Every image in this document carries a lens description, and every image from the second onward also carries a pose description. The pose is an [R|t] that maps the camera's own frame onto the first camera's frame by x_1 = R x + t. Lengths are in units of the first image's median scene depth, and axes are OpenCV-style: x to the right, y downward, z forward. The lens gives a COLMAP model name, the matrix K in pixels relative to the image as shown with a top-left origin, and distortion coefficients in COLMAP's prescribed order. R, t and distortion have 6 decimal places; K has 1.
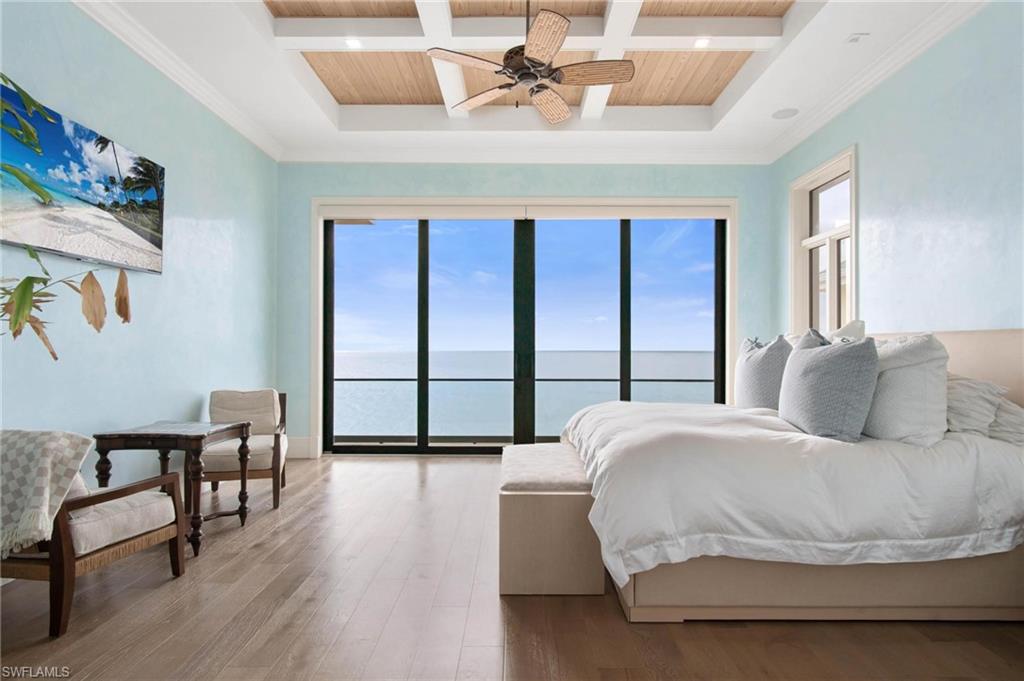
lens RADIAL K [[548.6, 0, 515.6], [0, 548.6, 344.4], [0, 0, 1]] dist [-0.006550, -0.001135]
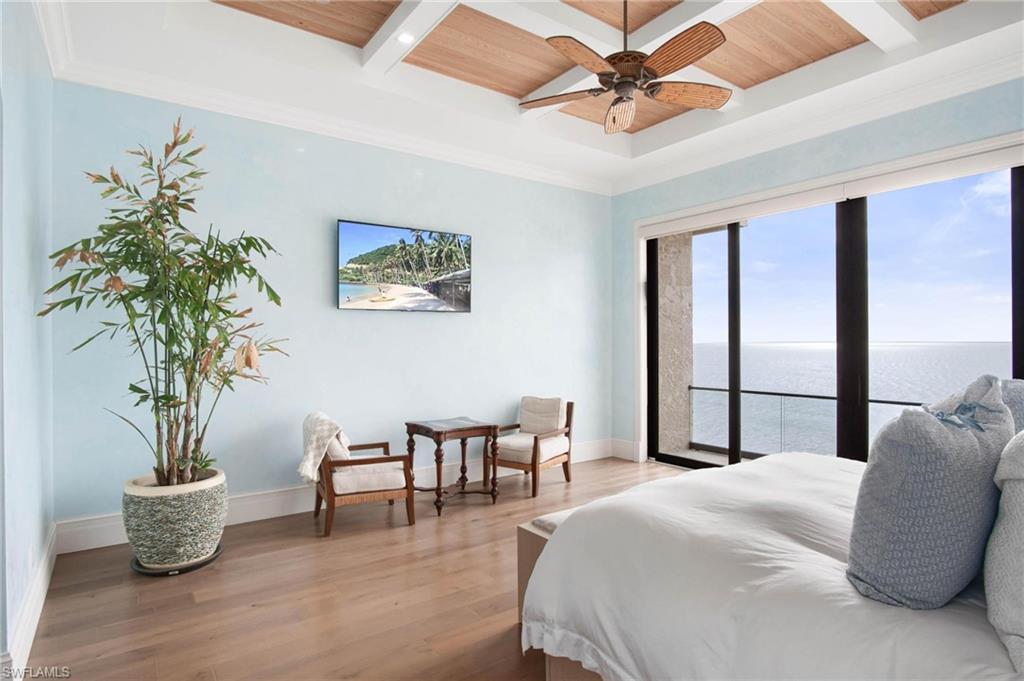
lens RADIAL K [[548.6, 0, 514.4], [0, 548.6, 340.9], [0, 0, 1]] dist [-0.006550, -0.001135]
pose [[0.590692, -0.001066, -0.806897, 0.622713], [0.011335, 0.999911, 0.006977, -0.070296], [0.806818, -0.013268, 0.590651, 0.284628]]
